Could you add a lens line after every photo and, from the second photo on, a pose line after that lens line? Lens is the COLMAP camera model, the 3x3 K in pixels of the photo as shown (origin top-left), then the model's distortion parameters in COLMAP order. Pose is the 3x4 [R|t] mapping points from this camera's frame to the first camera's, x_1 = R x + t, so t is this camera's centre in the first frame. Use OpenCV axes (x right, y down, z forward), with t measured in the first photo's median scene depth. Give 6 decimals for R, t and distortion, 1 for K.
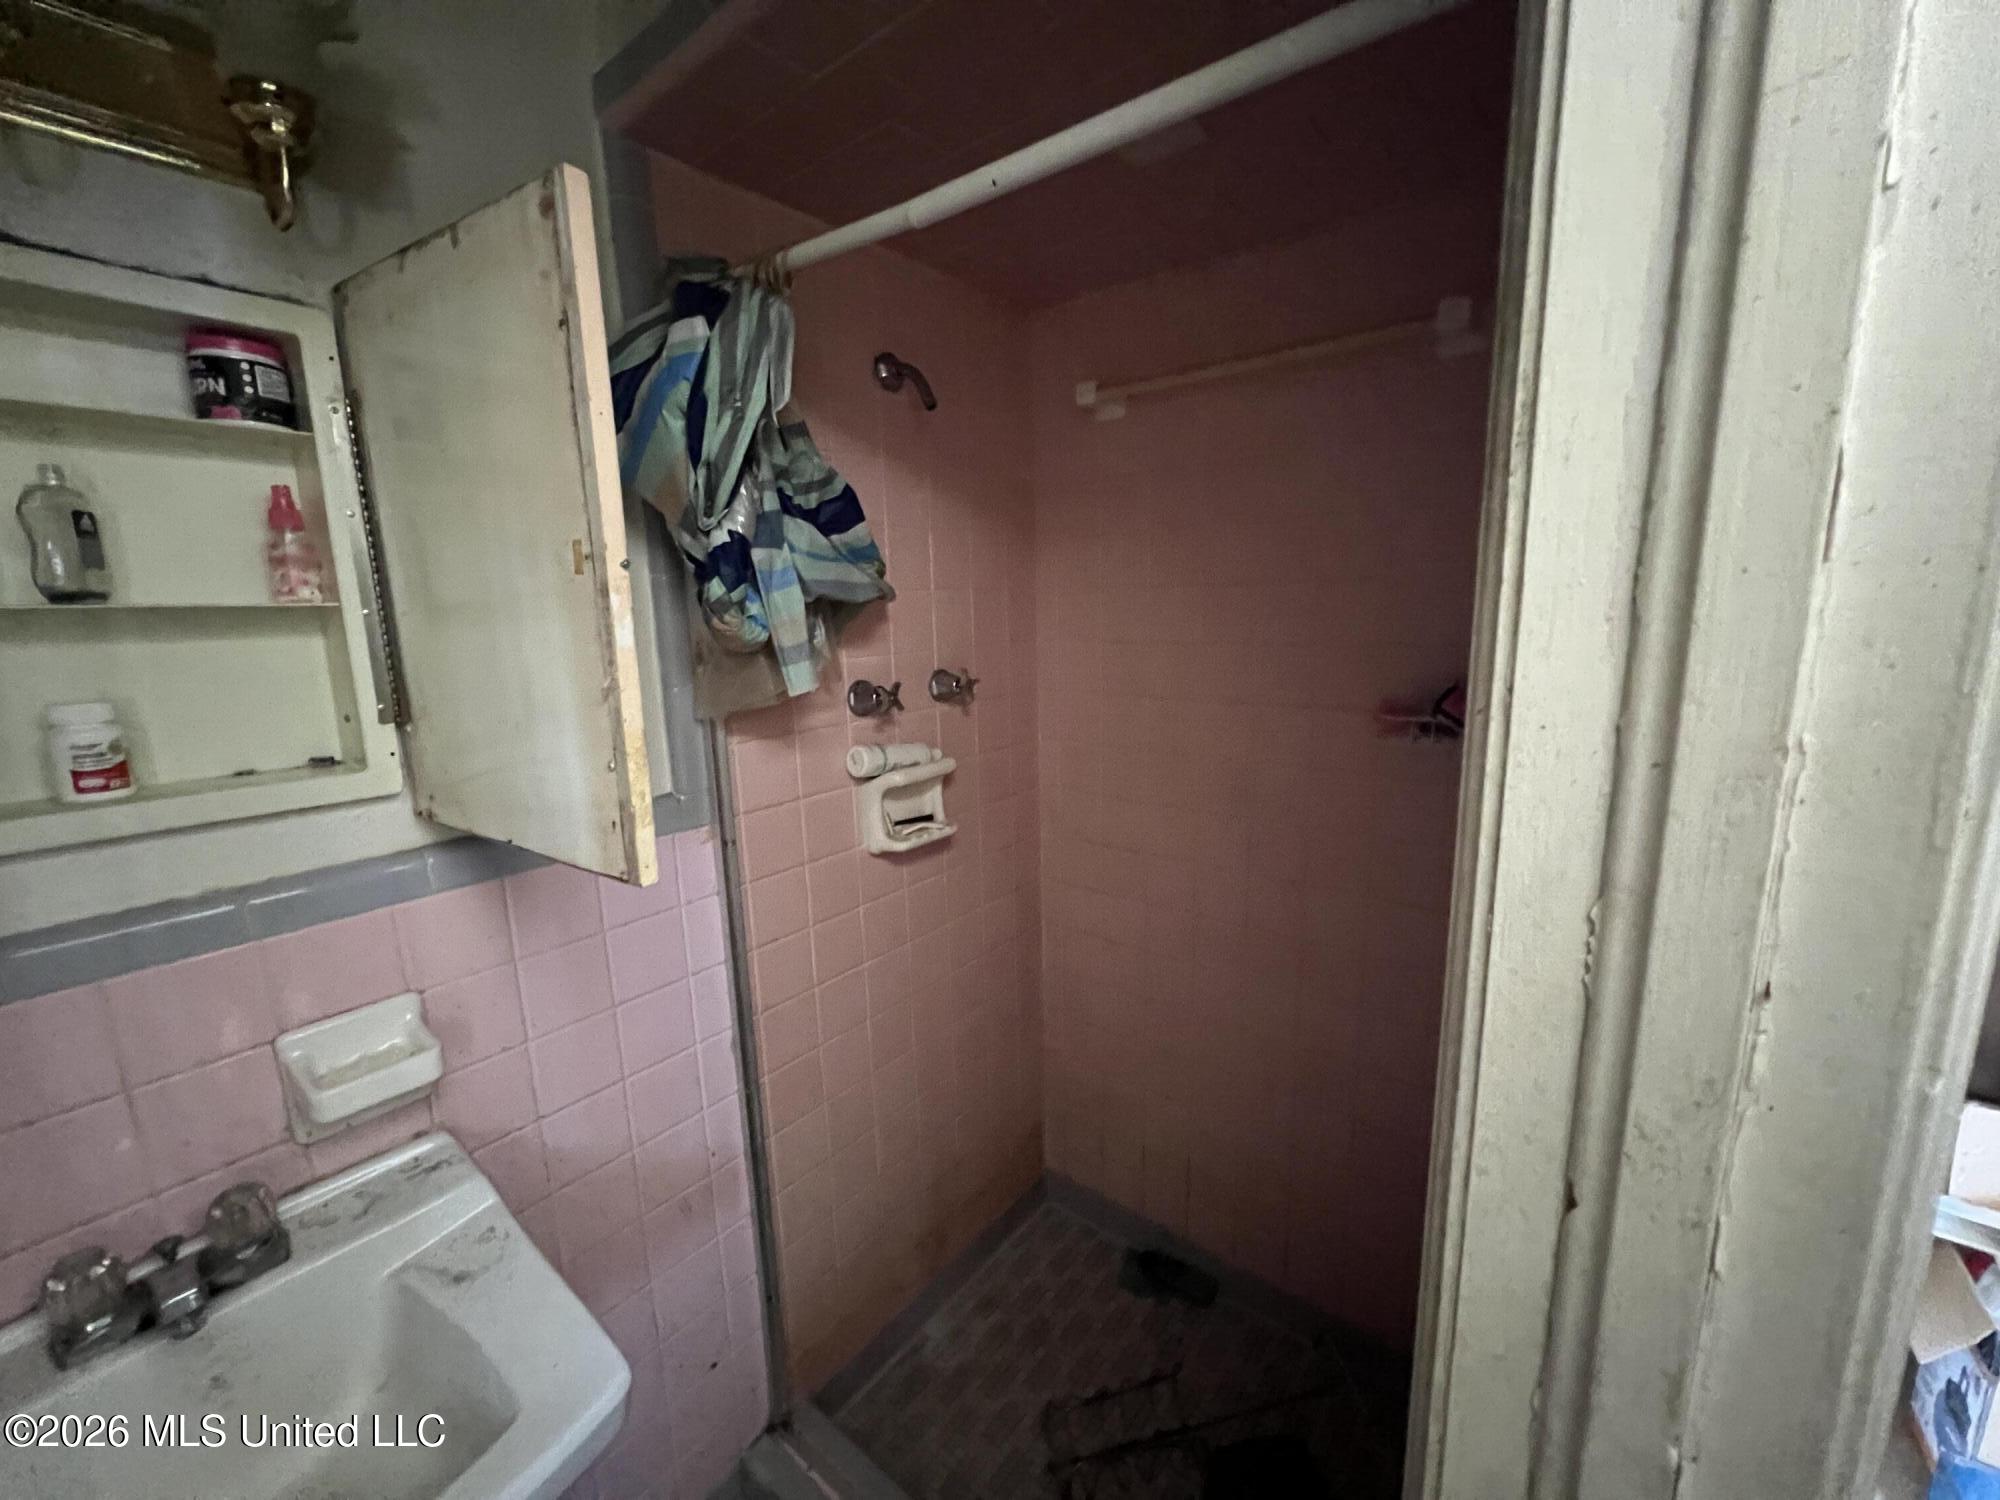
lens RADIAL K [[804.8, 0, 1000.0], [0, 804.8, 750.0], [0, 0, 1]] dist [-0.000417, -0.000082]
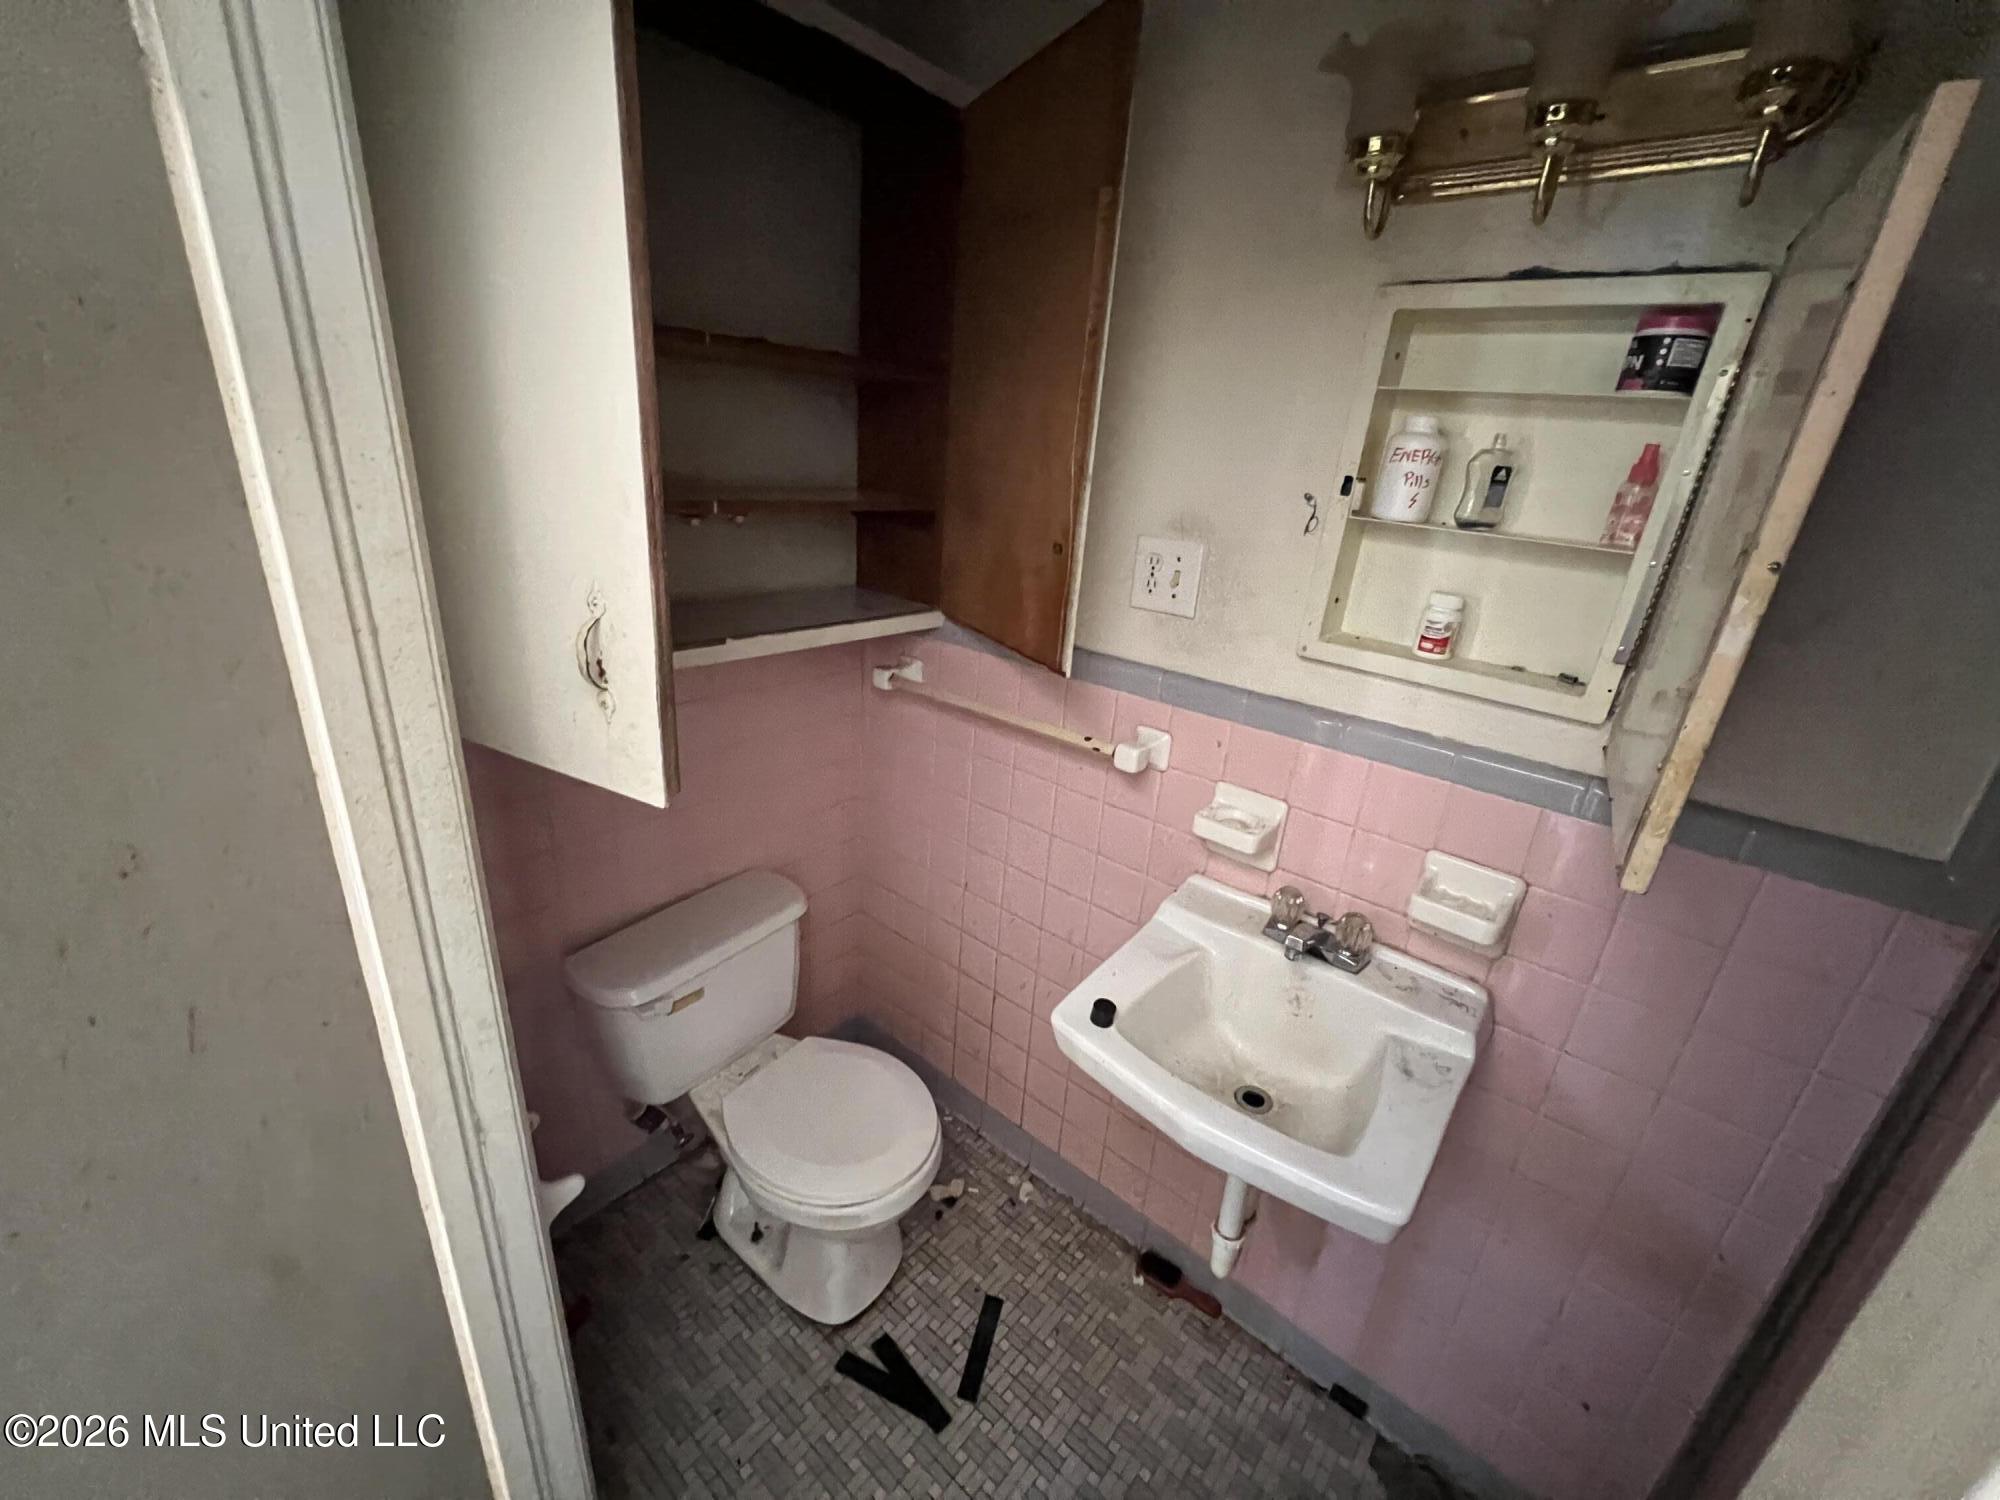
lens RADIAL K [[804.8, 0, 1000.0], [0, 804.8, 750.0], [0, 0, 1]] dist [-0.000417, -0.000082]
pose [[-0.025379, 0.376478, -0.926078, 0.361239], [-0.259018, 0.892264, 0.369830, -0.125574], [0.965539, 0.249257, 0.074870, 0.127743]]
